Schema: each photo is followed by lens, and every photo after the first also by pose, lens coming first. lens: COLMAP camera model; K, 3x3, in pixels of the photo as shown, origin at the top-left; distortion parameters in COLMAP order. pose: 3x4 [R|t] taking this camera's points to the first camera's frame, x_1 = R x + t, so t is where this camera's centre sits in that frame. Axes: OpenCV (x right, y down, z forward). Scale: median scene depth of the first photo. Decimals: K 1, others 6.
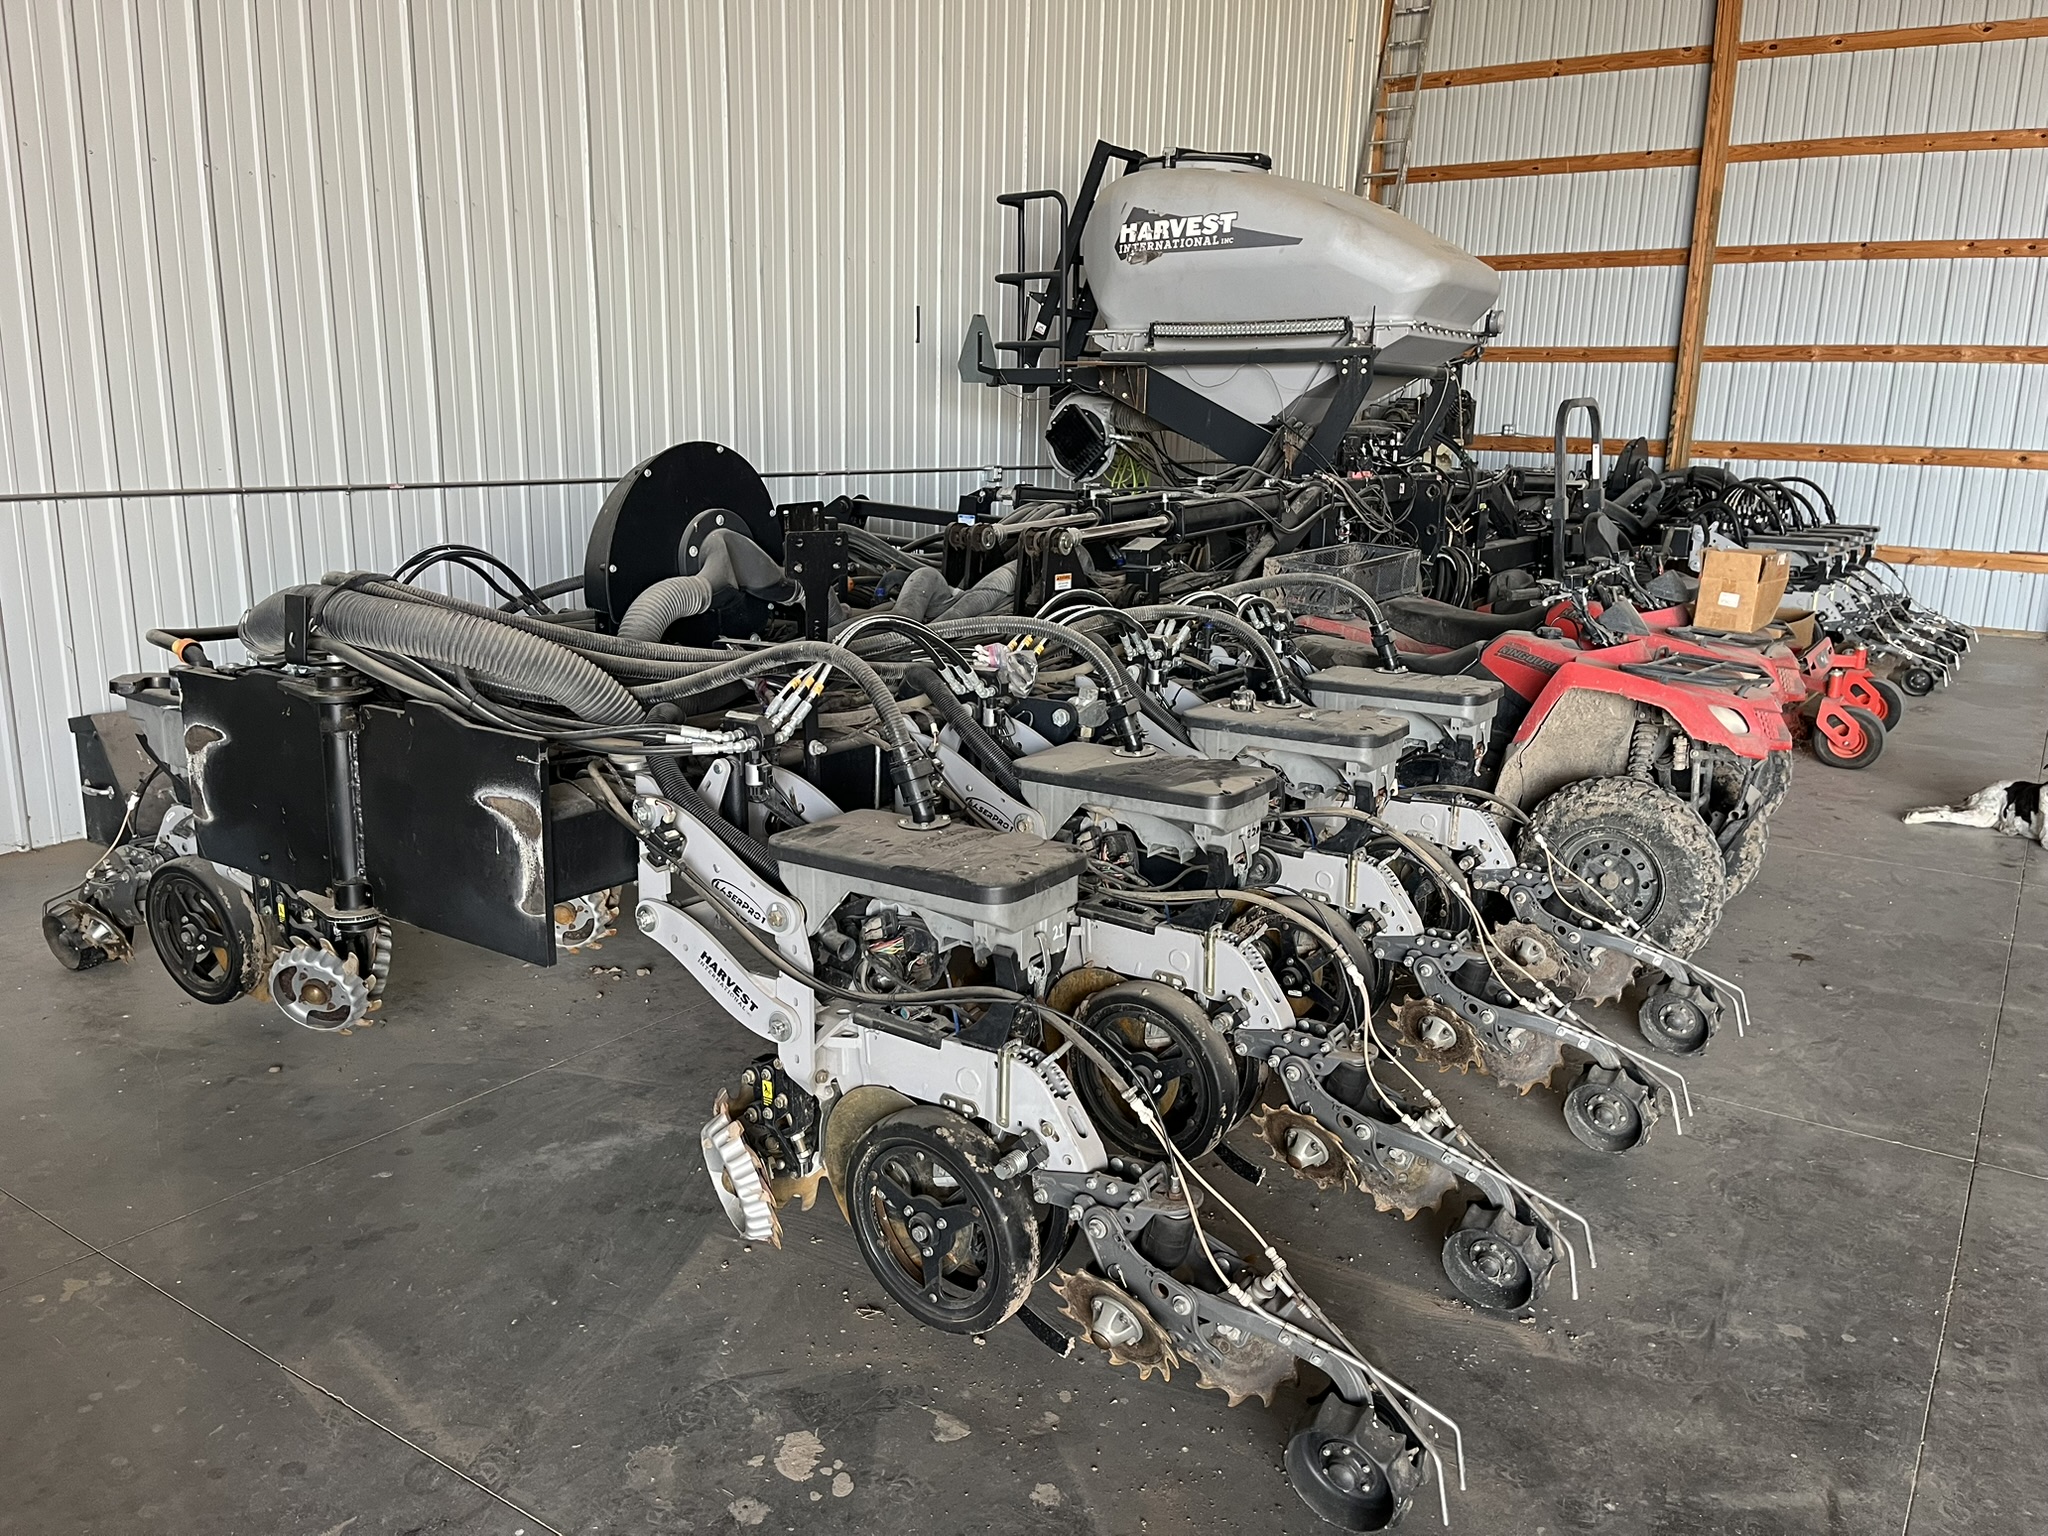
lens RADIAL K [[1579.0, 0, 1014.3], [0, 1579.0, 769.6], [0, 0, 1]] dist [0.038011, -0.032923]
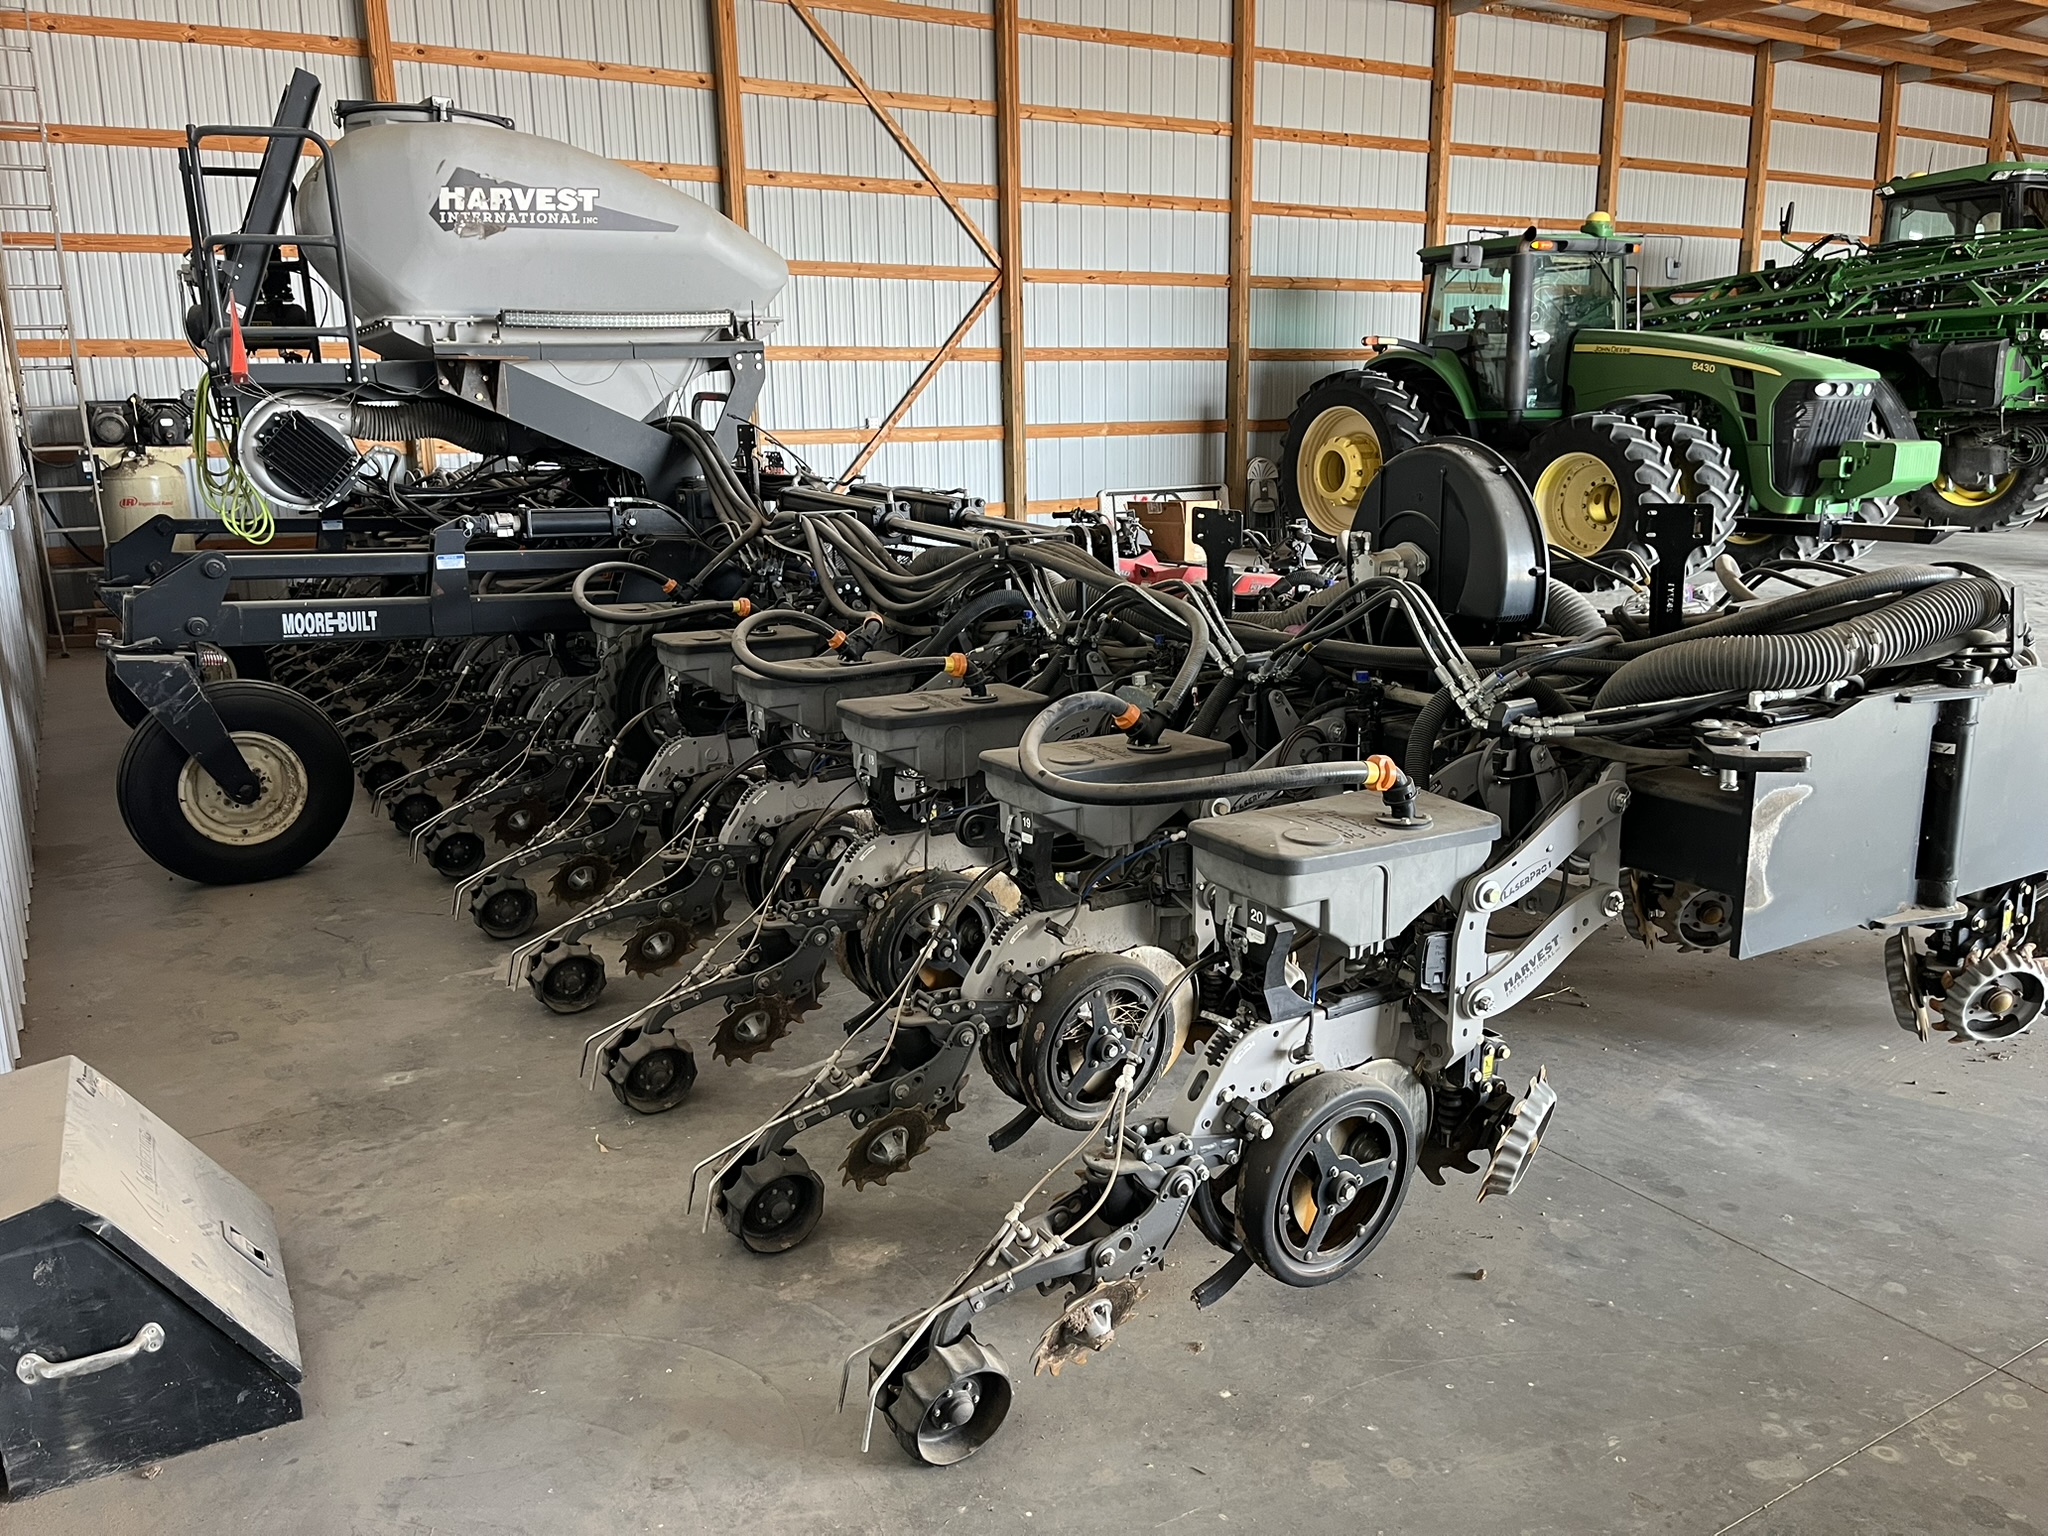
lens RADIAL K [[1579.0, 0, 1027.2], [0, 1579.0, 776.4], [0, 0, 1]] dist [0.038011, -0.032923]
pose [[0.415370, -0.232408, 0.879463, -0.605230], [0.232399, 0.961839, 0.144415, -0.102719], [-0.879465, 0.144401, 0.453531, 0.415537]]
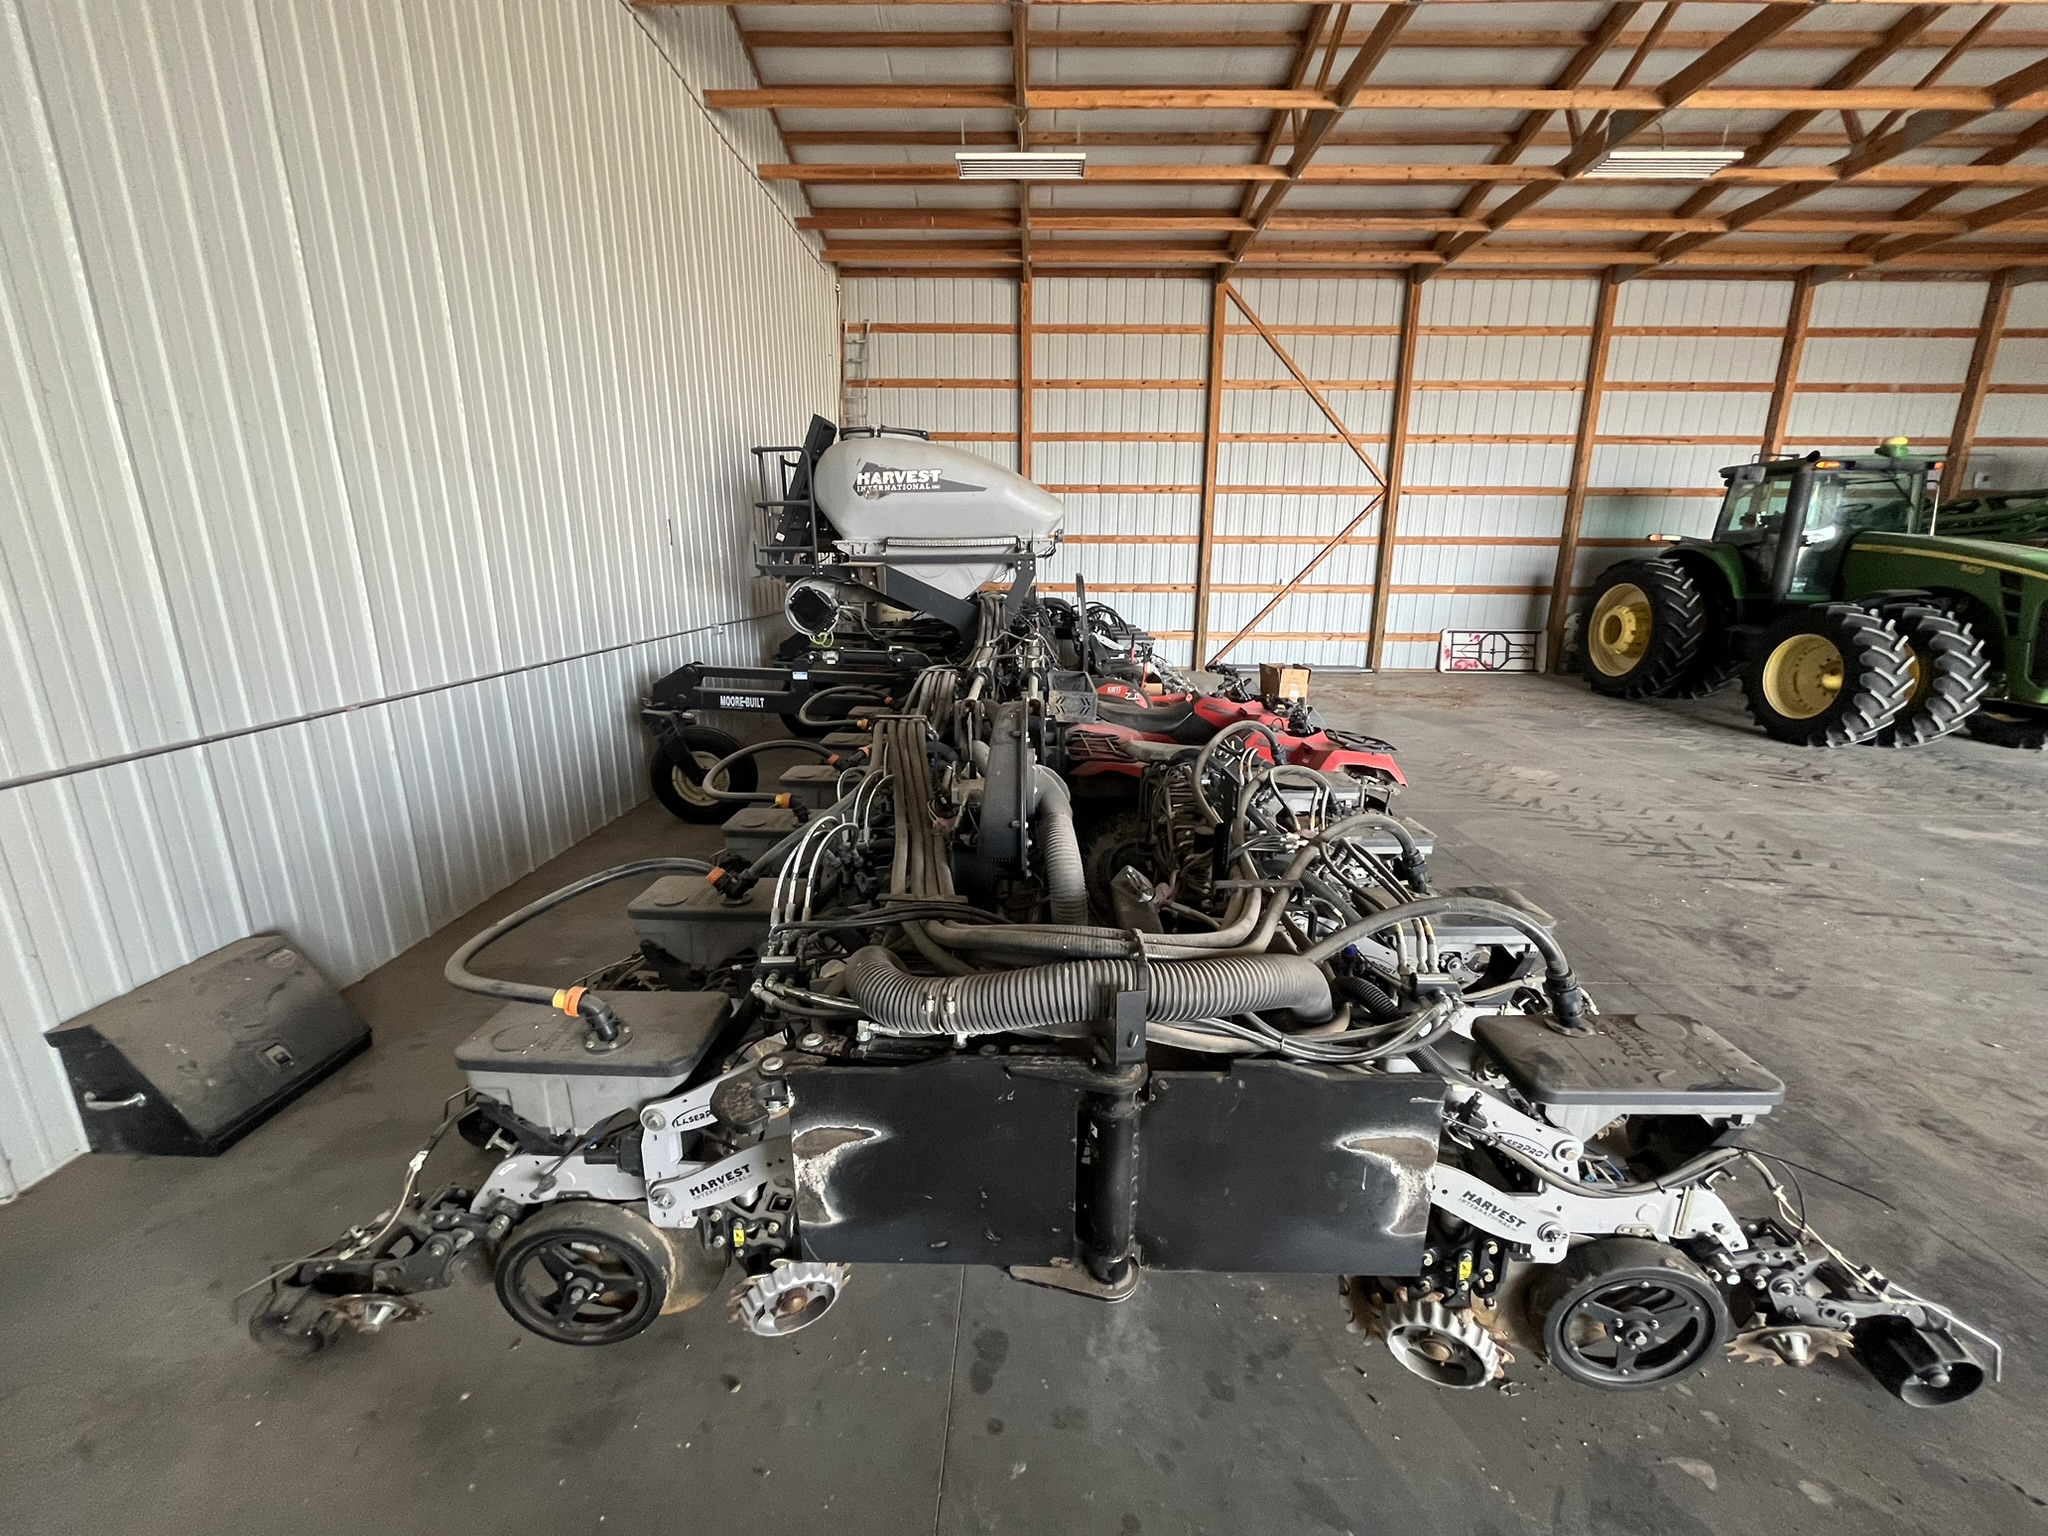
lens RADIAL K [[834.7, 0, 1037.8], [0, 834.7, 767.3], [0, 0, 1]] dist [-0.005432, -0.000673]
pose [[0.834090, -0.153662, 0.529794, -0.261609], [0.136651, 0.988040, 0.071433, -0.098460], [-0.534434, 0.012815, 0.845113, 0.234481]]
